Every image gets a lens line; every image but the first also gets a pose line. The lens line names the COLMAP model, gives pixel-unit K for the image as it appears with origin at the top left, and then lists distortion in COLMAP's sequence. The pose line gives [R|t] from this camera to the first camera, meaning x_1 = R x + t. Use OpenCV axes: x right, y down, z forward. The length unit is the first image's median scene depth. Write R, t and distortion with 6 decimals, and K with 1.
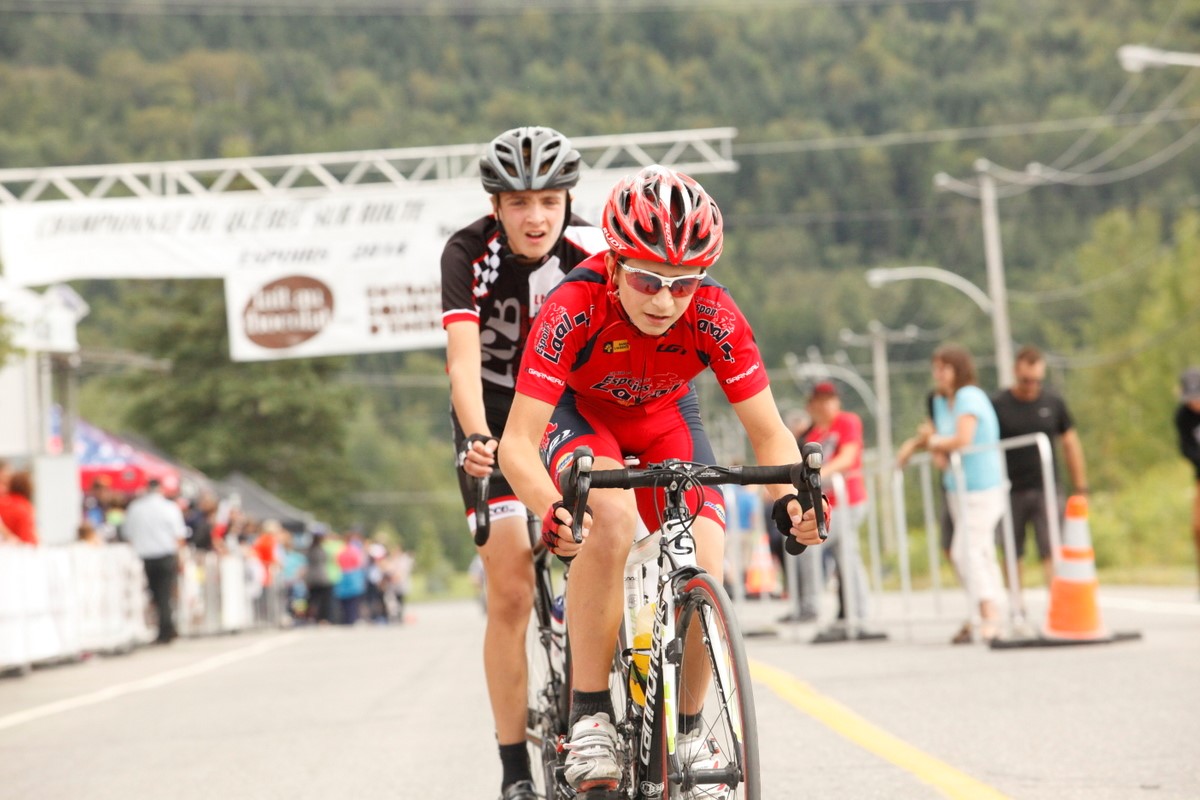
lens RADIAL K [[6081.0, 0, 608.2], [0, 6081.0, 392.7], [0, 0, 1]] dist [1.375564, 0.000000]
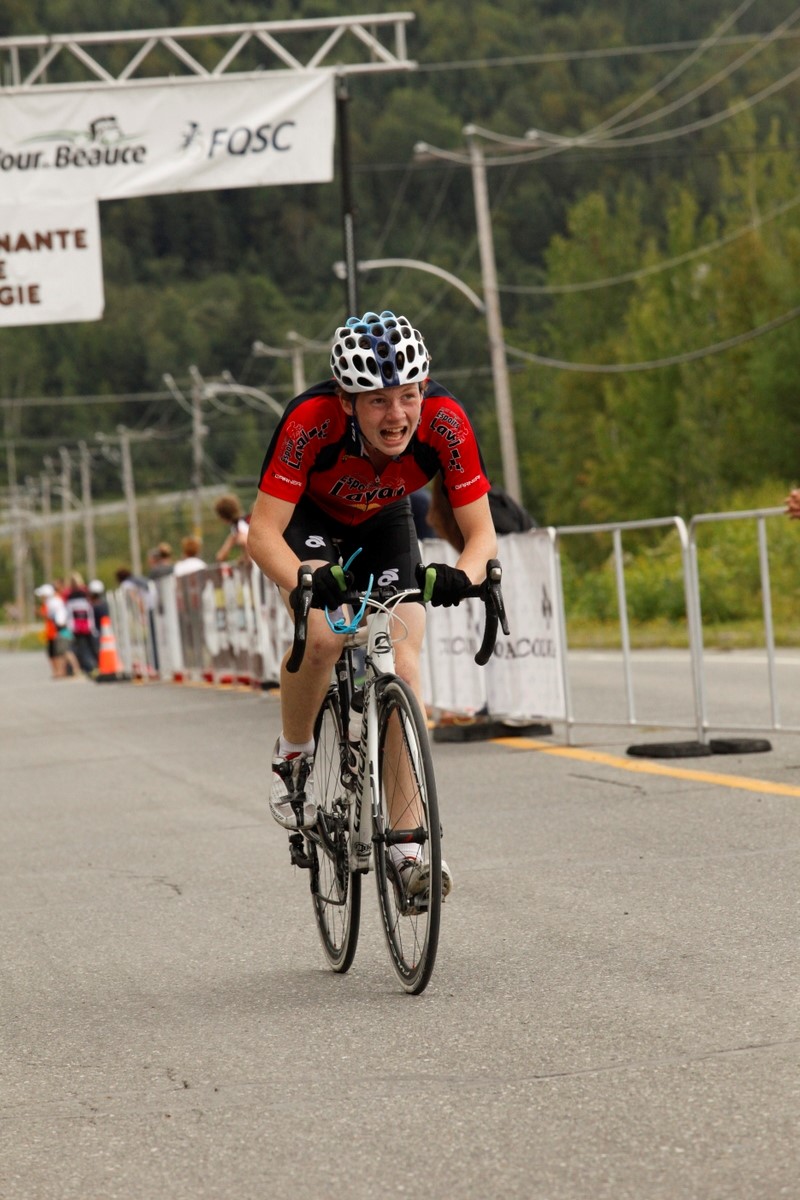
lens RADIAL K [[6508.2, 0, 400.7], [0, 6508.2, 599.4], [0, 0, 1]] dist [1.036786, 0.000000]
pose [[0.996415, -0.017497, 0.082768, -0.018621], [0.015292, 0.999513, 0.027192, 0.001238], [-0.083203, -0.025829, 0.996198, 0.114677]]
